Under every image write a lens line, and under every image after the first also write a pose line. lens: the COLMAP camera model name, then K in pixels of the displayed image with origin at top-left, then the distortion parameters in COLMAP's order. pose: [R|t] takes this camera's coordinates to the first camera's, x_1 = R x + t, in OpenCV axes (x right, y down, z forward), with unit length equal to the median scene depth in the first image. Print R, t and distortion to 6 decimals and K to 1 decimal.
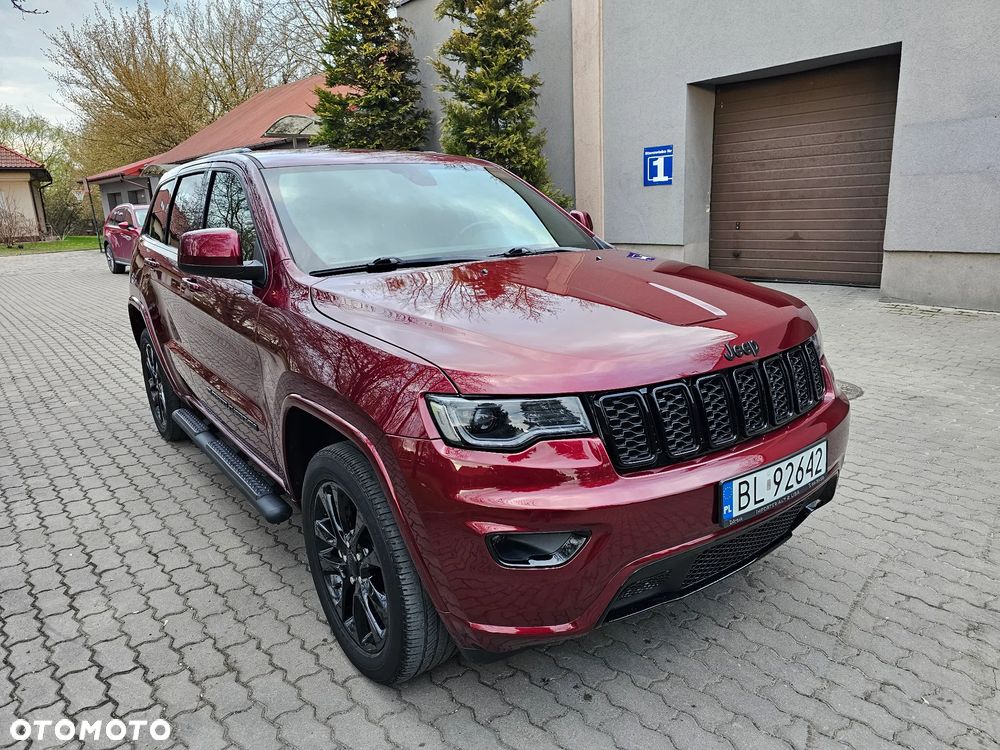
lens RADIAL K [[669.9, 0, 503.2], [0, 669.9, 381.3], [0, 0, 1]] dist [0.057802, -0.051521]
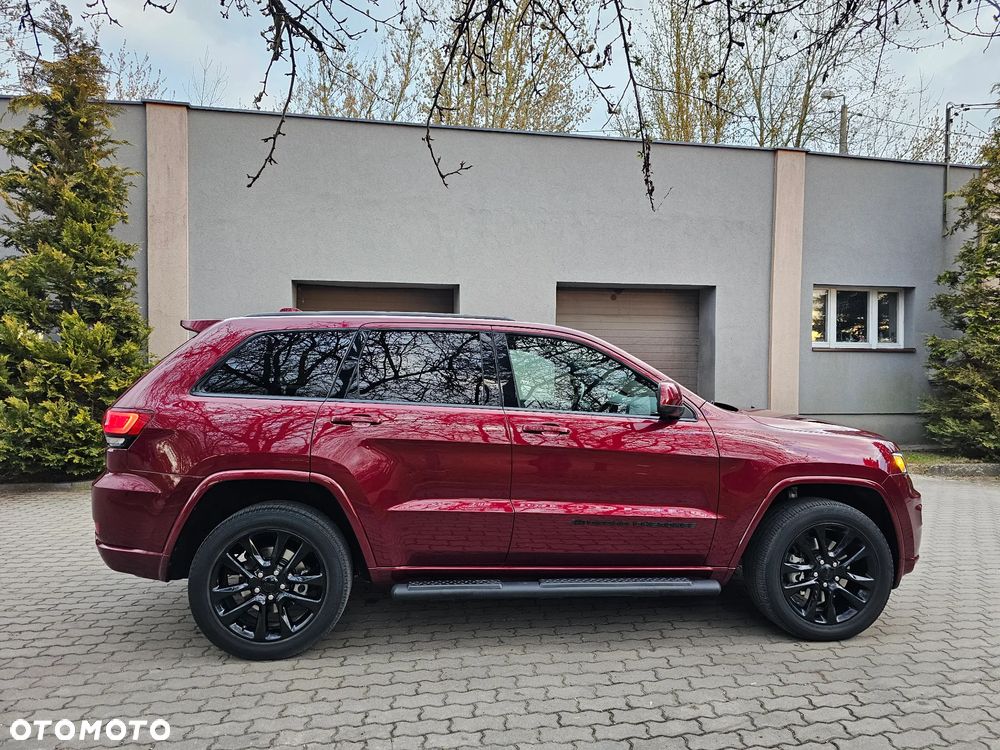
lens RADIAL K [[668.4, 0, 494.7], [0, 668.4, 382.1], [0, 0, 1]] dist [0.057474, -0.052376]
pose [[0.503426, 0.033692, 0.863381, -1.639275], [0.194587, 0.969149, -0.151281, -0.080141], [-0.841842, 0.244162, 0.481338, 0.581685]]
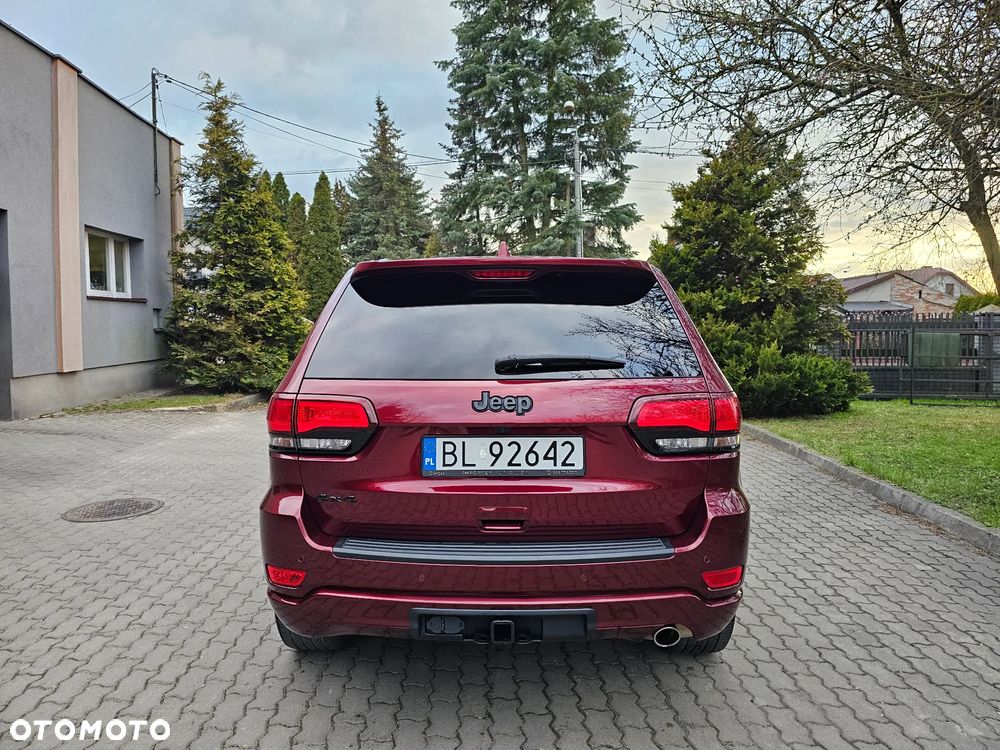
lens RADIAL K [[676.7, 0, 501.2], [0, 676.7, 363.9], [0, 0, 1]] dist [0.050159, -0.043441]
pose [[-0.789946, 0.006880, 0.613137, -1.223102], [0.191352, 0.952766, 0.235841, -0.622319], [-0.582554, 0.303627, -0.753951, 2.504381]]
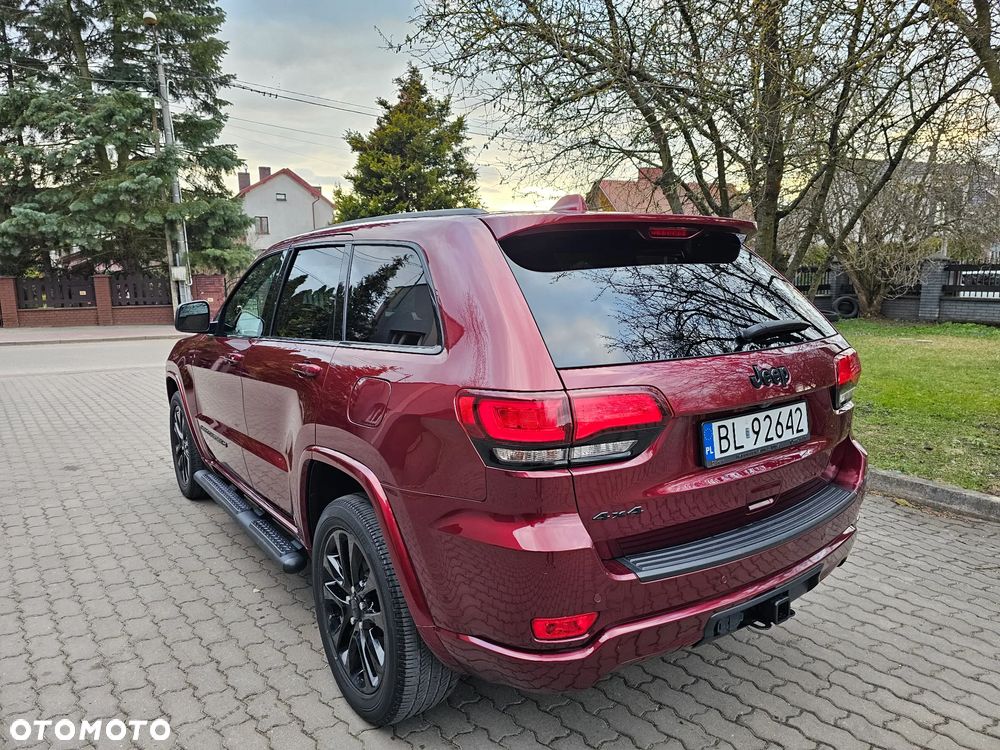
lens RADIAL K [[665.0, 0, 505.6], [0, 665.0, 369.7], [0, 0, 1]] dist [0.058423, -0.049820]
pose [[-0.998190, 0.049362, 0.034359, -0.512560], [0.058906, 0.917656, 0.392985, -0.697749], [-0.012131, 0.394298, -0.918903, 2.587179]]
